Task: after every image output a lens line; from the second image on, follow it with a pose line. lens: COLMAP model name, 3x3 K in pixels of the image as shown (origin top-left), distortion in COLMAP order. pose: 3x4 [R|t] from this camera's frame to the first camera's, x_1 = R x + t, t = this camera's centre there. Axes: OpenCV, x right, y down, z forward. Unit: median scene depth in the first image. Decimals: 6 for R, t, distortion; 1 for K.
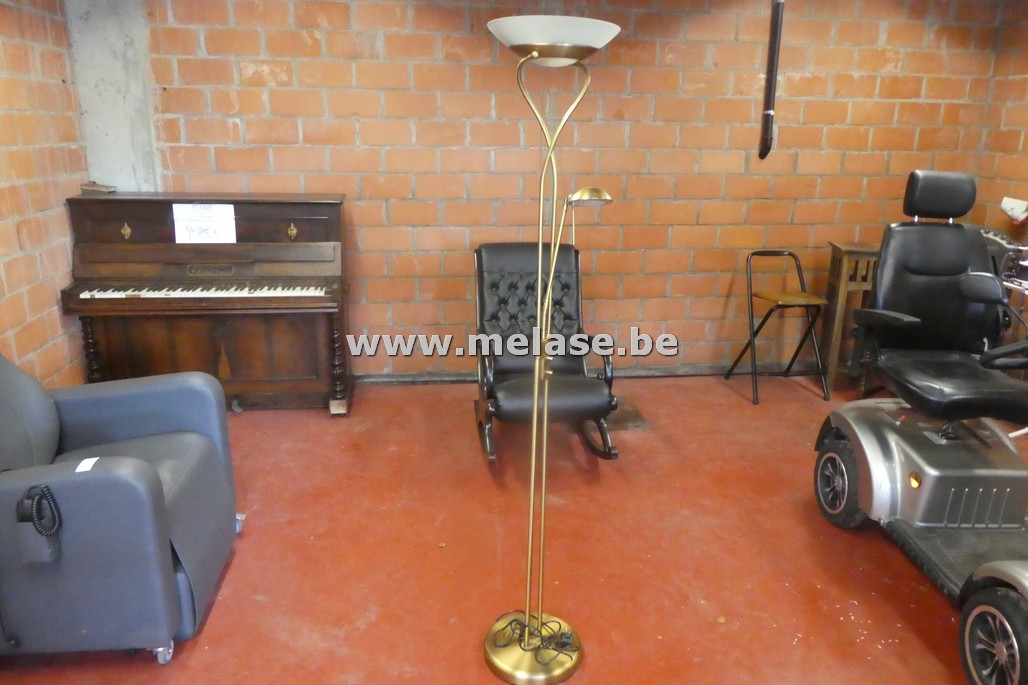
lens RADIAL K [[735.3, 0, 530.6], [0, 735.3, 329.2], [0, 0, 1]] dist [-0.017015, -0.004501]
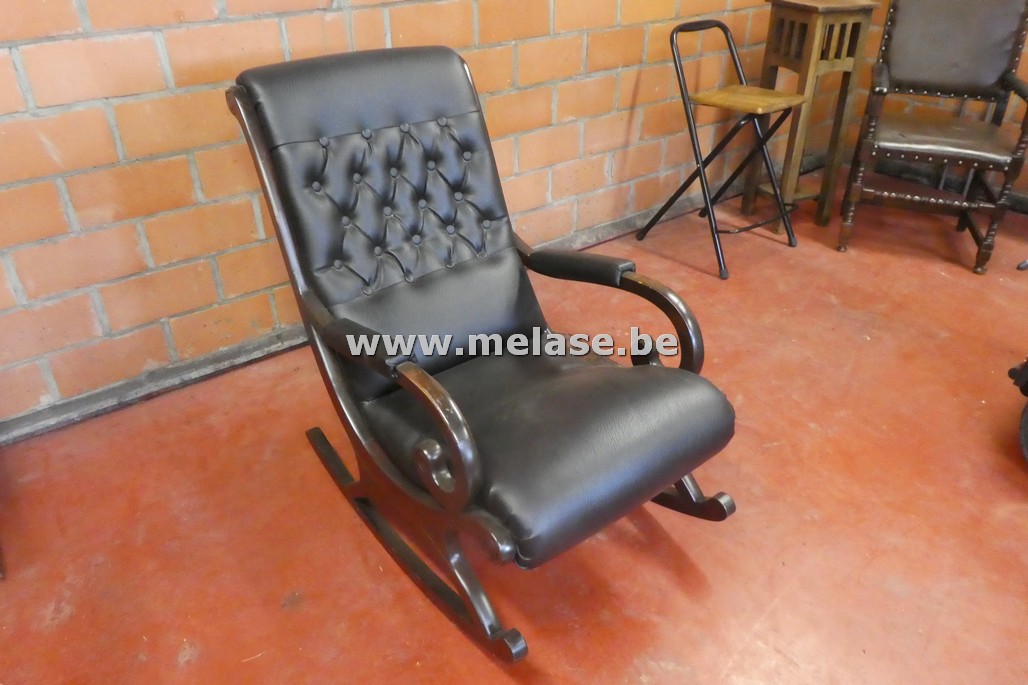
lens RADIAL K [[735.3, 0, 521.6], [0, 735.3, 328.1], [0, 0, 1]] dist [-0.017015, -0.004501]
pose [[0.870303, -0.268593, 0.412832, -0.118750], [0.147802, 0.942007, 0.301294, -0.073155], [-0.469815, -0.201200, 0.859530, 0.506286]]
